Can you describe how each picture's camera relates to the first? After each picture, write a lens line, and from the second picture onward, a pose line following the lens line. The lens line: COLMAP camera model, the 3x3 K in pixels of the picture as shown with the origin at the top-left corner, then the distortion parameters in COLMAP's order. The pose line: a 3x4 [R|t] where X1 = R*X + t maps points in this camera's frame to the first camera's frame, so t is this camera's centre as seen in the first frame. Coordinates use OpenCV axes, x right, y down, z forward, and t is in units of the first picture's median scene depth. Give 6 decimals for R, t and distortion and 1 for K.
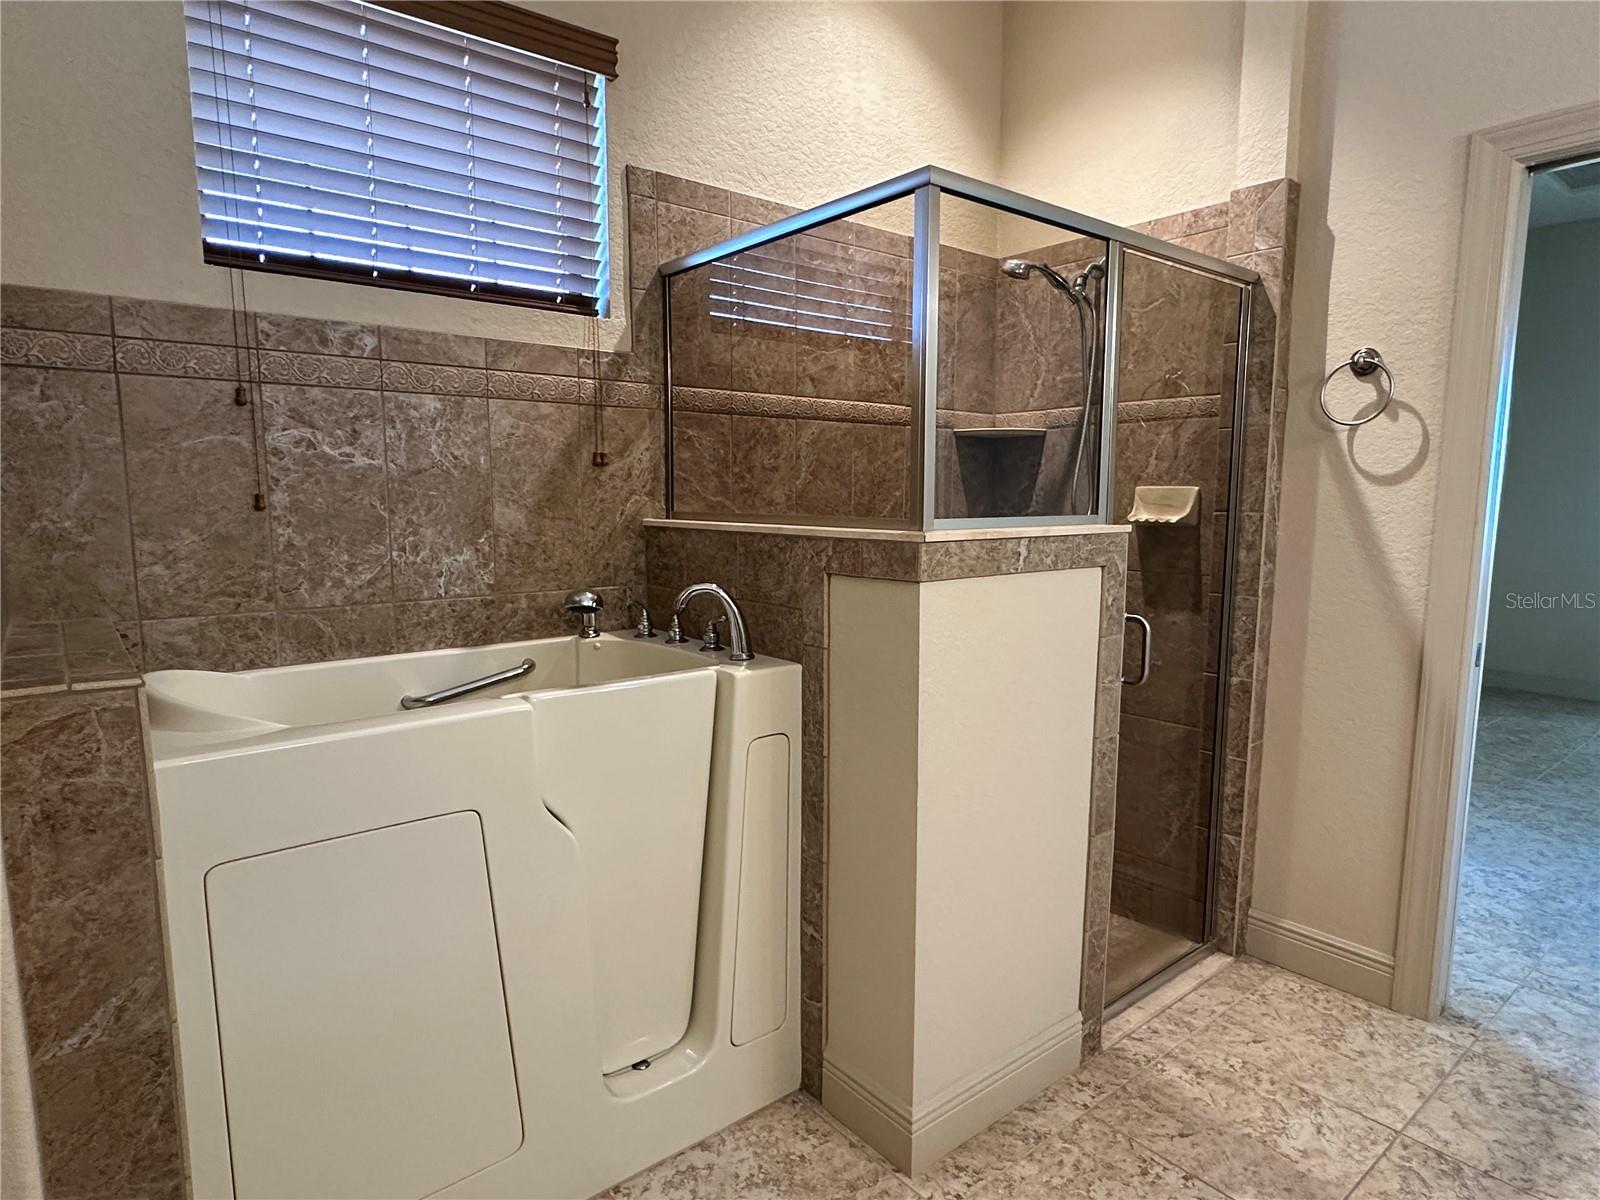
lens RADIAL K [[914.6, 0, 798.1], [0, 914.6, 604.0], [0, 0, 1]] dist [-0.006876, 0.002816]
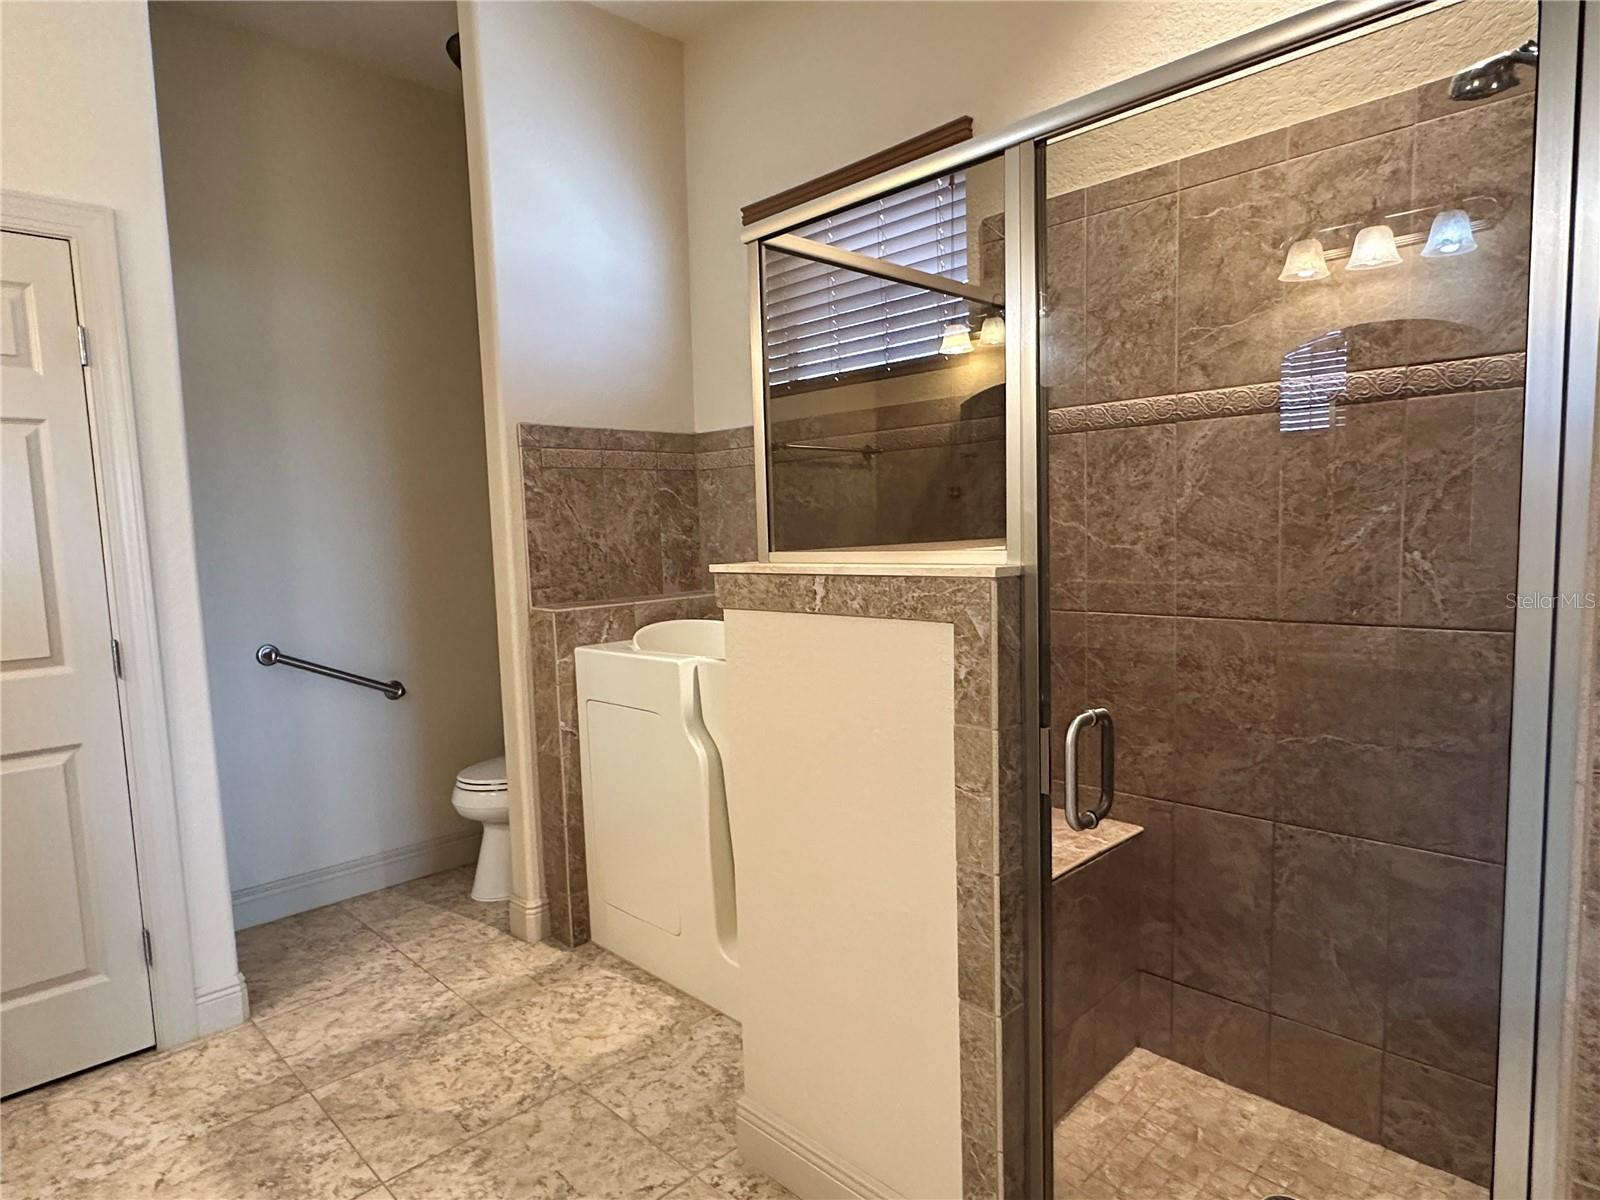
lens RADIAL K [[914.6, 0, 793.8], [0, 914.6, 605.9], [0, 0, 1]] dist [-0.006876, 0.002816]
pose [[0.099404, 0.082059, -0.991658, 0.981741], [-0.088500, 0.993373, 0.073330, -0.091303], [0.991104, 0.080472, 0.106008, 0.760112]]
